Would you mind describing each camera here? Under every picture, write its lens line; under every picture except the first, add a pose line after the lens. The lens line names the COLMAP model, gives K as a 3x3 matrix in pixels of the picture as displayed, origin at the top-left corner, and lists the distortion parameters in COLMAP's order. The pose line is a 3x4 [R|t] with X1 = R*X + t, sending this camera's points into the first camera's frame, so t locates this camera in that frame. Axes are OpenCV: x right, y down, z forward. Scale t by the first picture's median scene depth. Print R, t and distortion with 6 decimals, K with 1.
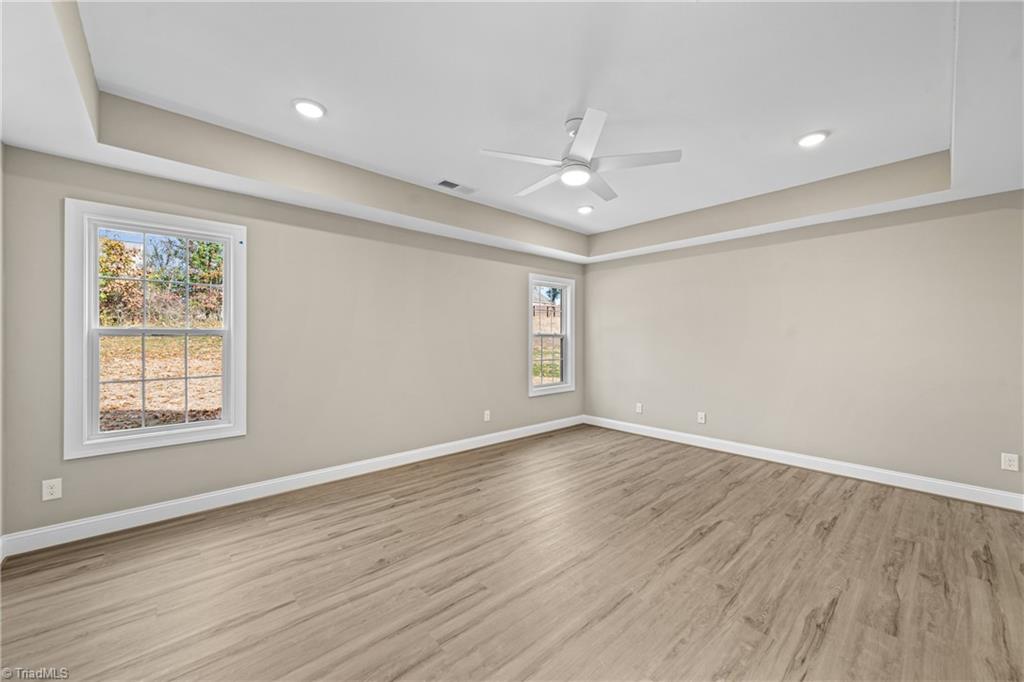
lens RADIAL K [[391.5, 0, 521.4], [0, 391.5, 340.3], [0, 0, 1]] dist [-0.000125, -0.000084]
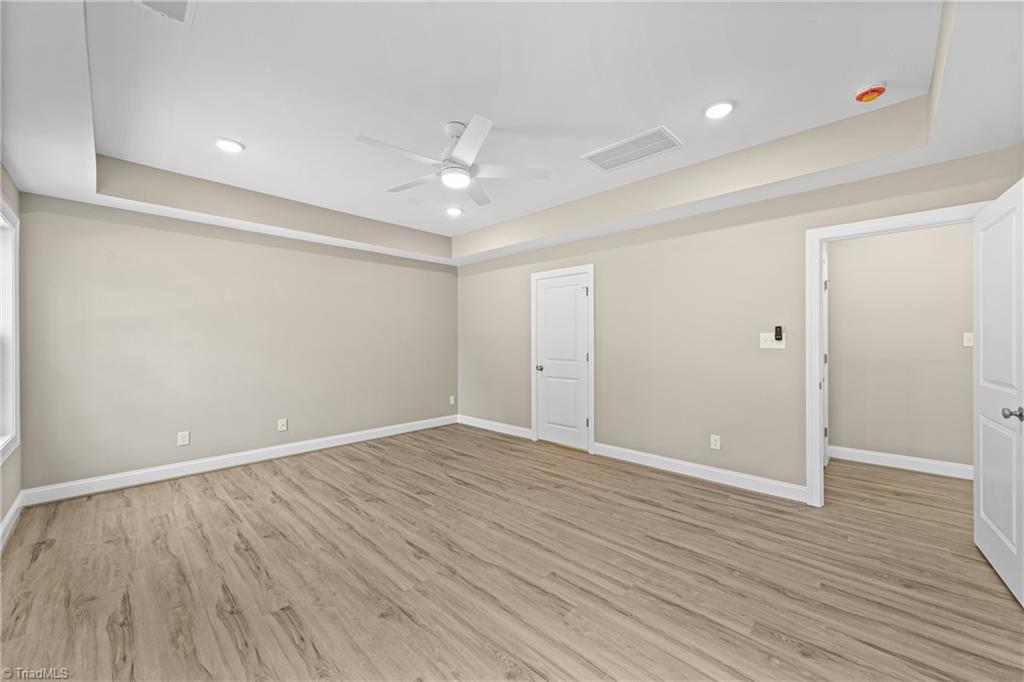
lens RADIAL K [[391.5, 0, 521.4], [0, 391.5, 340.3], [0, 0, 1]] dist [-0.000125, -0.000084]
pose [[-0.075221, -0.004434, 0.997157, -0.767191], [0.005574, 0.999973, 0.004867, -0.003167], [-0.997151, 0.005925, -0.075195, 0.779604]]
